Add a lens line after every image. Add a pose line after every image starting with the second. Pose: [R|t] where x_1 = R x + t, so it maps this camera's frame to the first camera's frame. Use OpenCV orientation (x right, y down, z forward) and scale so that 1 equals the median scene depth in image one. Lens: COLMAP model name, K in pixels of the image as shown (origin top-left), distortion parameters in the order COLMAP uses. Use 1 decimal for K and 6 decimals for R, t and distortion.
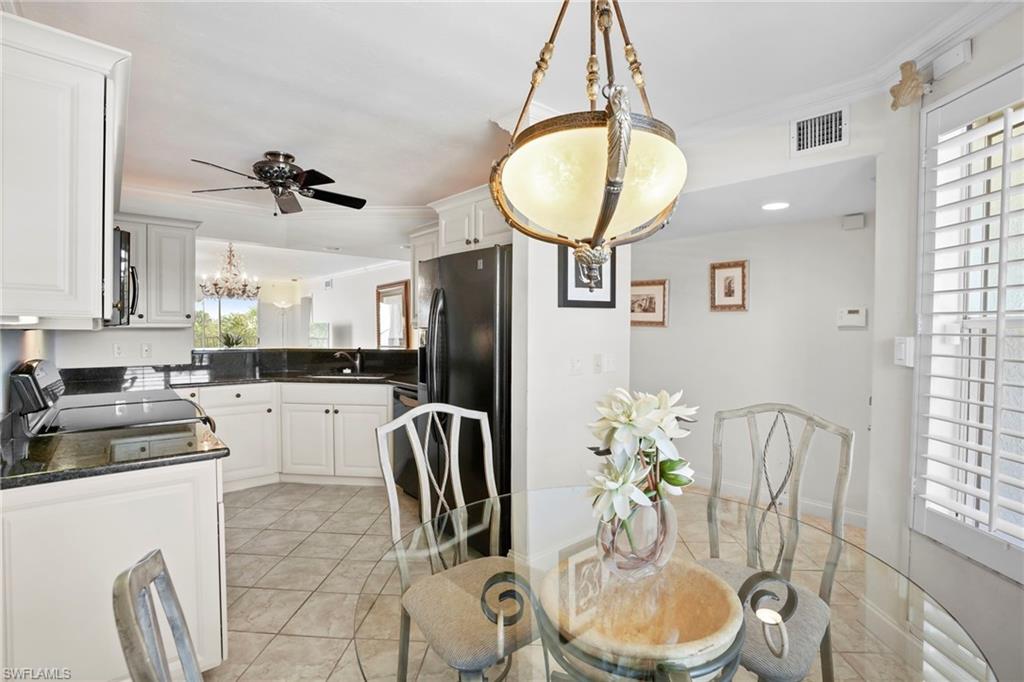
lens RADIAL K [[477.2, 0, 514.2], [0, 477.2, 341.6], [0, 0, 1]] dist [-0.079169, 0.034723]
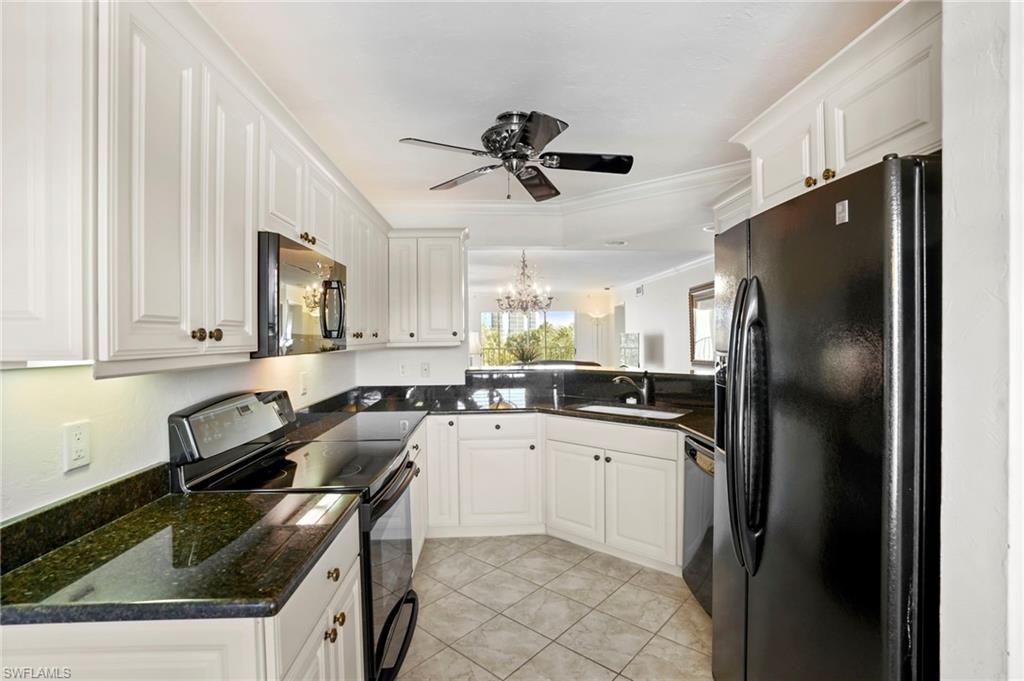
lens RADIAL K [[477.2, 0, 514.2], [0, 477.2, 341.1], [0, 0, 1]] dist [-0.079169, 0.034723]
pose [[0.783067, -0.009140, -0.621871, -0.030696], [-0.000074, 0.999891, -0.014788, -0.025482], [0.621938, 0.011626, 0.782980, 0.327856]]
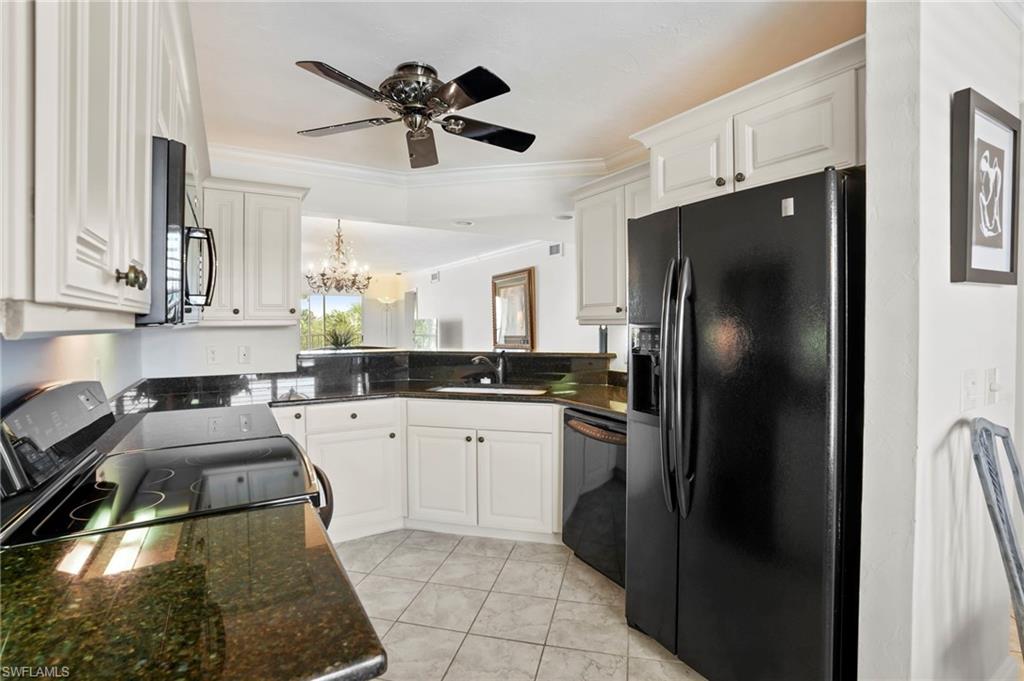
lens RADIAL K [[478.7, 0, 514.0], [0, 478.7, 330.2], [0, 0, 1]] dist [-0.058654, 0.000356]
pose [[0.983736, -0.007205, -0.179476, -0.193795], [0.004764, 0.999890, -0.014031, -0.009512], [0.179557, 0.012948, 0.983662, 0.282596]]
